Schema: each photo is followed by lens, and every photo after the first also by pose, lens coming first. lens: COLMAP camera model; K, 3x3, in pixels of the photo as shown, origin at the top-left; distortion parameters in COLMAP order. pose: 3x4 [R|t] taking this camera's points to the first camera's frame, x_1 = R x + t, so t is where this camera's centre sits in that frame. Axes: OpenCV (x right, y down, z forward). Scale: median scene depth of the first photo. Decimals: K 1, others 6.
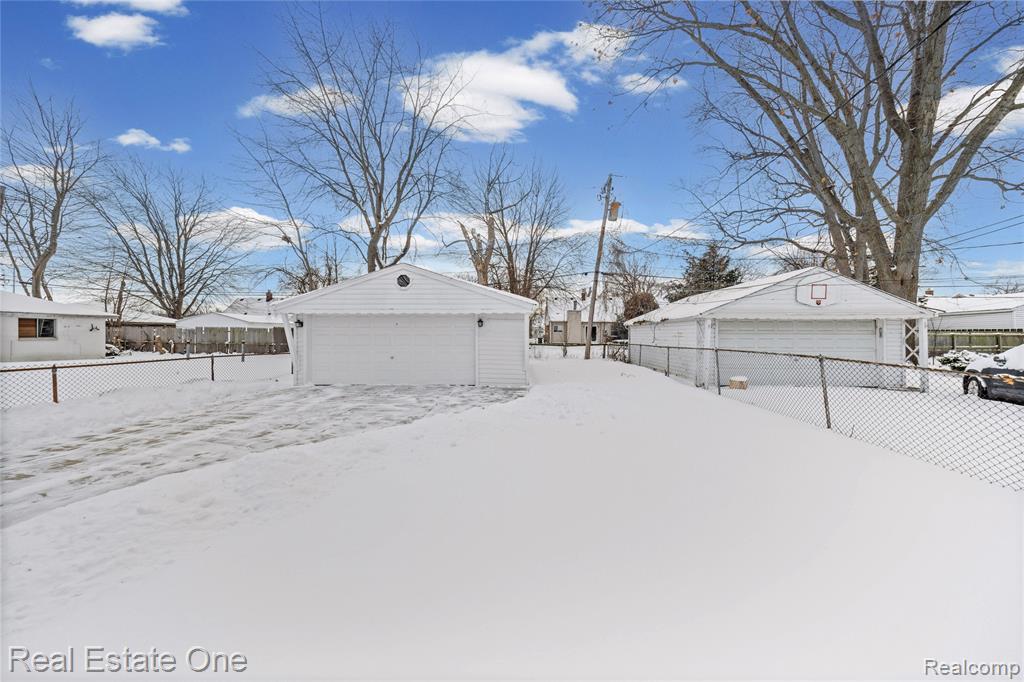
lens RADIAL K [[336.4, 0, 512.6], [0, 336.4, 334.7], [0, 0, 1]] dist [-0.000050, -0.000134]
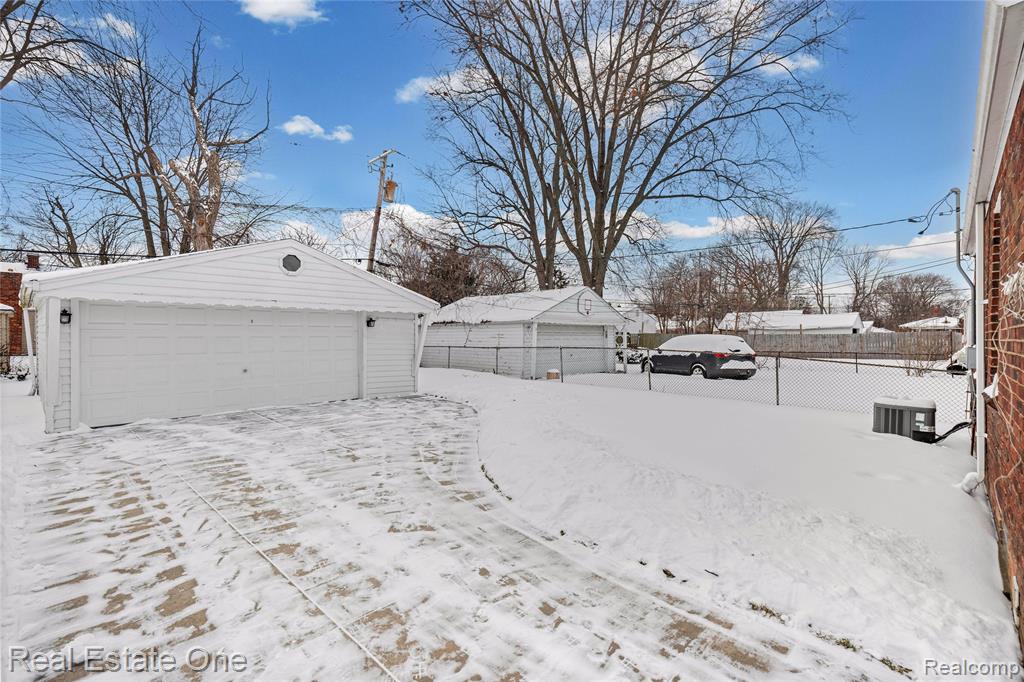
lens RADIAL K [[461.8, 0, 512.0], [0, 461.8, 341.0], [0, 0, 1]] dist [0.003755, 0.000106]
pose [[0.667980, -0.009217, 0.744122, -0.345065], [0.000379, 0.999927, 0.012046, -0.001208], [-0.744179, -0.007764, 0.667935, -0.014827]]
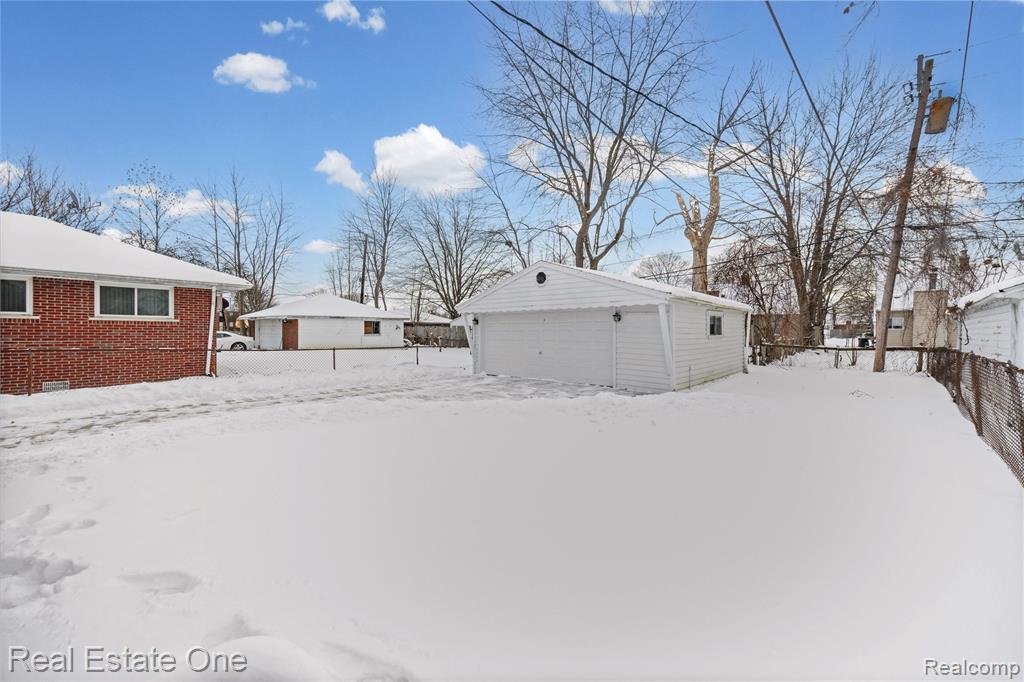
lens RADIAL K [[413.1, 0, 512.0], [0, 413.1, 341.0], [0, 0, 1]] dist [0.003025, 0.000134]
pose [[0.766716, 0.013125, -0.641852, 0.191292], [-0.001493, 0.999825, 0.018661, 0.004121], [0.641984, -0.013350, 0.766602, -0.012378]]
